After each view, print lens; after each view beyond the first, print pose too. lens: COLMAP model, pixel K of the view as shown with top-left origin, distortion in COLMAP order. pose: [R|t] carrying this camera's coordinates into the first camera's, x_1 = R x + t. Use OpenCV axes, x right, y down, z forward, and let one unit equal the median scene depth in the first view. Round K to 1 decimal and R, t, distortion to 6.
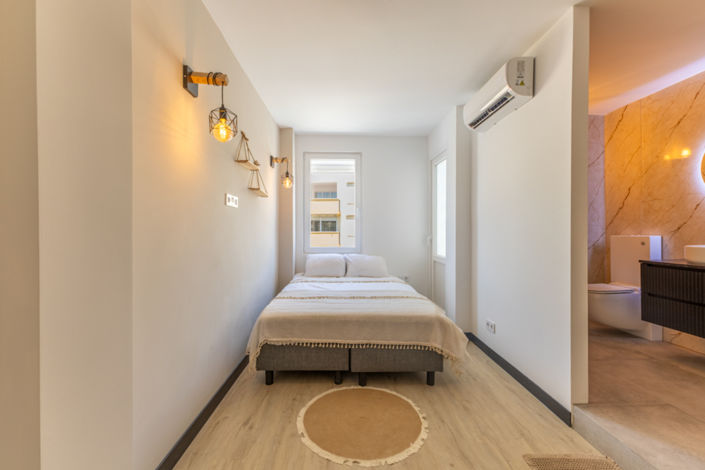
lens RADIAL K [[313.5, 0, 335.4], [0, 313.5, 234.8], [0, 0, 1]] dist [-0.002160, -0.000301]
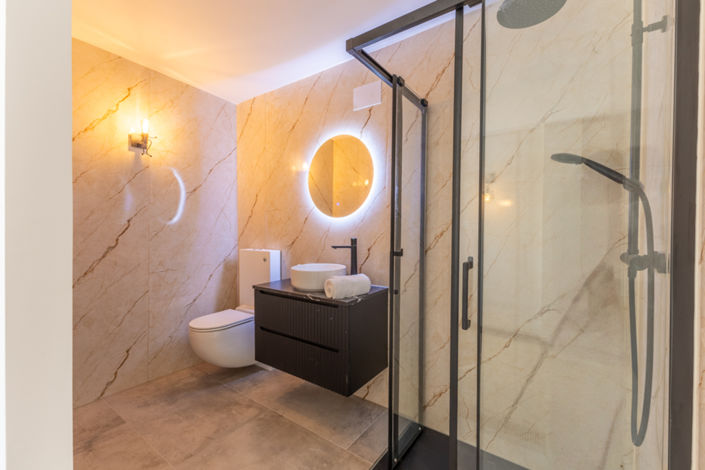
lens RADIAL K [[313.5, 0, 352.7], [0, 313.5, 234.5], [0, 0, 1]] dist [-0.002160, -0.000301]
pose [[0.591213, -0.004948, 0.806500, 0.423905], [-0.005571, 0.999932, 0.010220, -0.051579], [-0.806496, -0.010535, 0.591146, 0.289105]]
